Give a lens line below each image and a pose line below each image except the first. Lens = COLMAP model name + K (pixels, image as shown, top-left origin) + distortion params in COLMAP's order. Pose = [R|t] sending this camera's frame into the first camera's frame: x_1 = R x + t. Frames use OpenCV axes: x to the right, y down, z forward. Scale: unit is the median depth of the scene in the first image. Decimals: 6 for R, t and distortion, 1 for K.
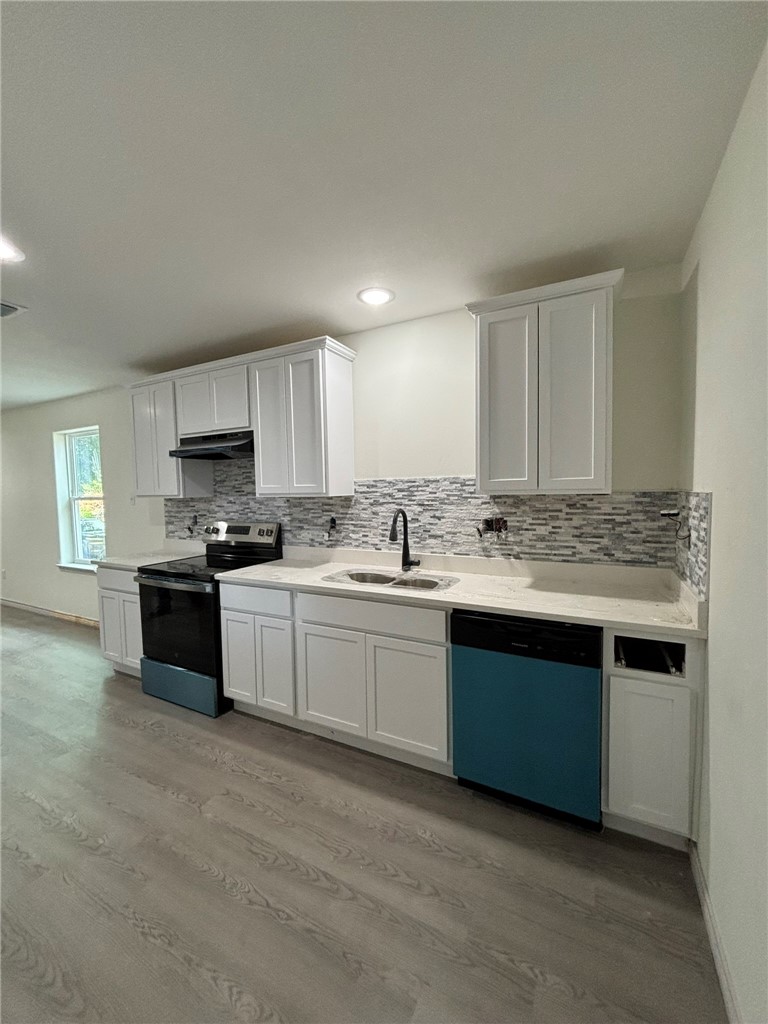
lens RADIAL K [[412.0, 0, 380.9], [0, 412.0, 512.9], [0, 0, 1]] dist [0.006627, 0.000435]
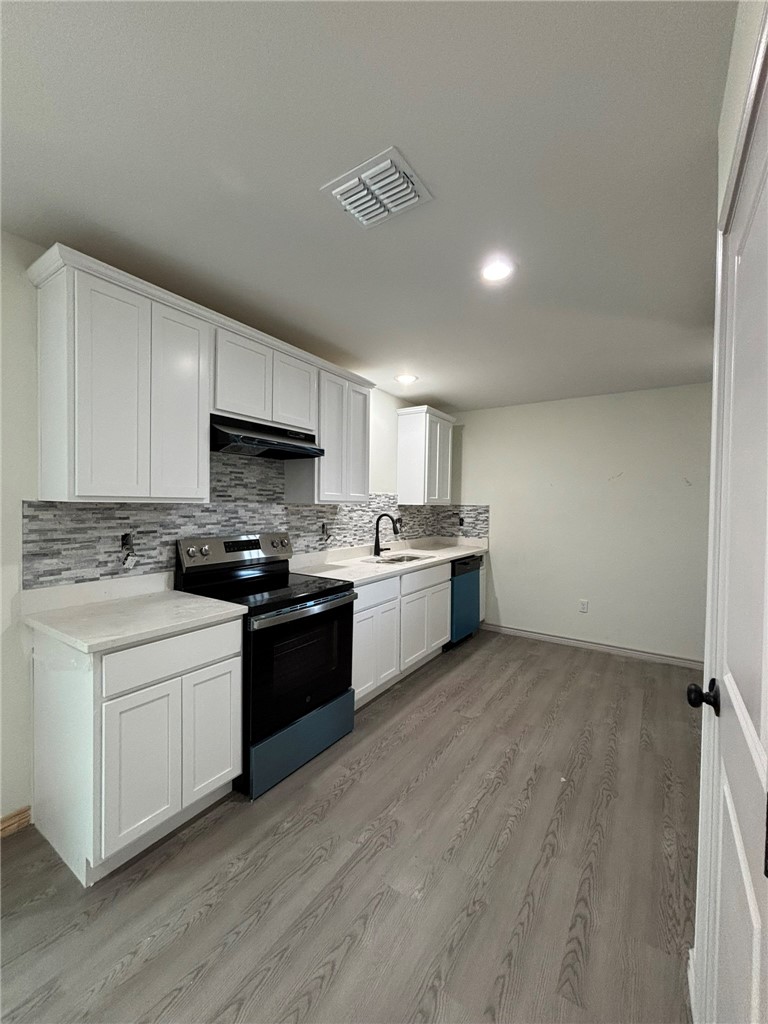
lens RADIAL K [[412.0, 0, 386.6], [0, 412.0, 512.1], [0, 0, 1]] dist [0.006627, 0.000435]
pose [[0.101990, 0.000515, 0.994785, -1.260399], [0.045182, 0.998965, -0.005149, -0.005939], [-0.993759, 0.045472, 0.101861, 0.742456]]
